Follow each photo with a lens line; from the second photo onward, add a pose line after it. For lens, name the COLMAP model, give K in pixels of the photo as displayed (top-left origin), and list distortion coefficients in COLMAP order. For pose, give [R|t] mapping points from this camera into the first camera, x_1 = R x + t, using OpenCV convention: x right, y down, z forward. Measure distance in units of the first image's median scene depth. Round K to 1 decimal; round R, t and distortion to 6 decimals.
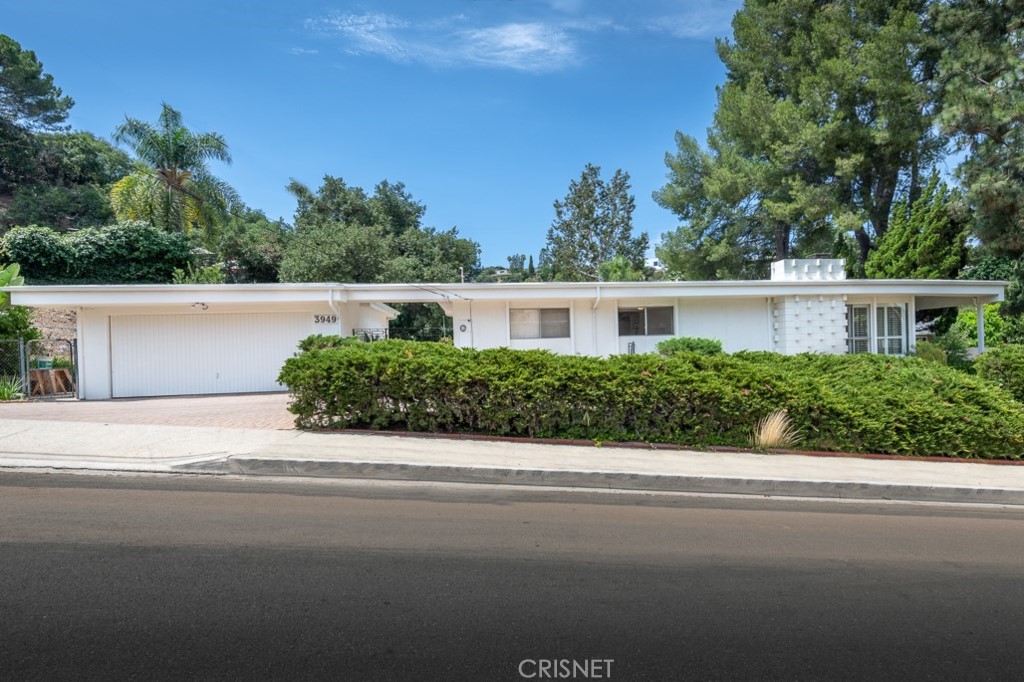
lens RADIAL K [[405.0, 0, 510.4], [0, 405.0, 336.4], [0, 0, 1]] dist [0.000902, 0.000056]
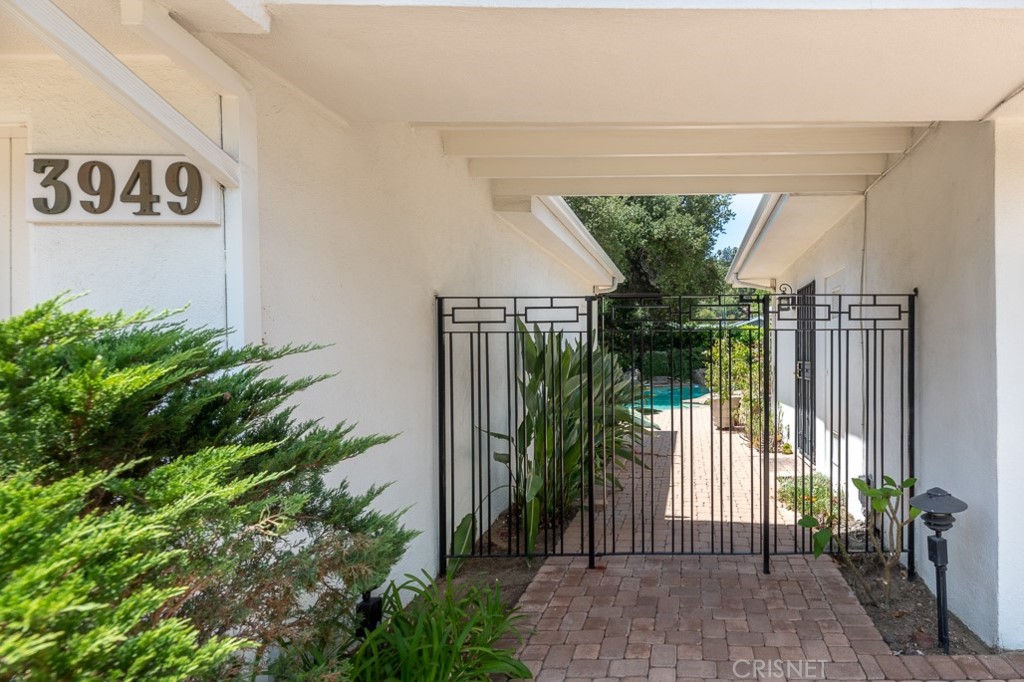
lens RADIAL K [[405.0, 0, 510.4], [0, 405.0, 336.4], [0, 0, 1]] dist [0.000902, 0.000056]
pose [[0.881117, 0.021582, -0.472406, -0.284451], [-0.016812, 0.999756, 0.014317, -0.000809], [0.472600, -0.004673, 0.881265, 0.926448]]
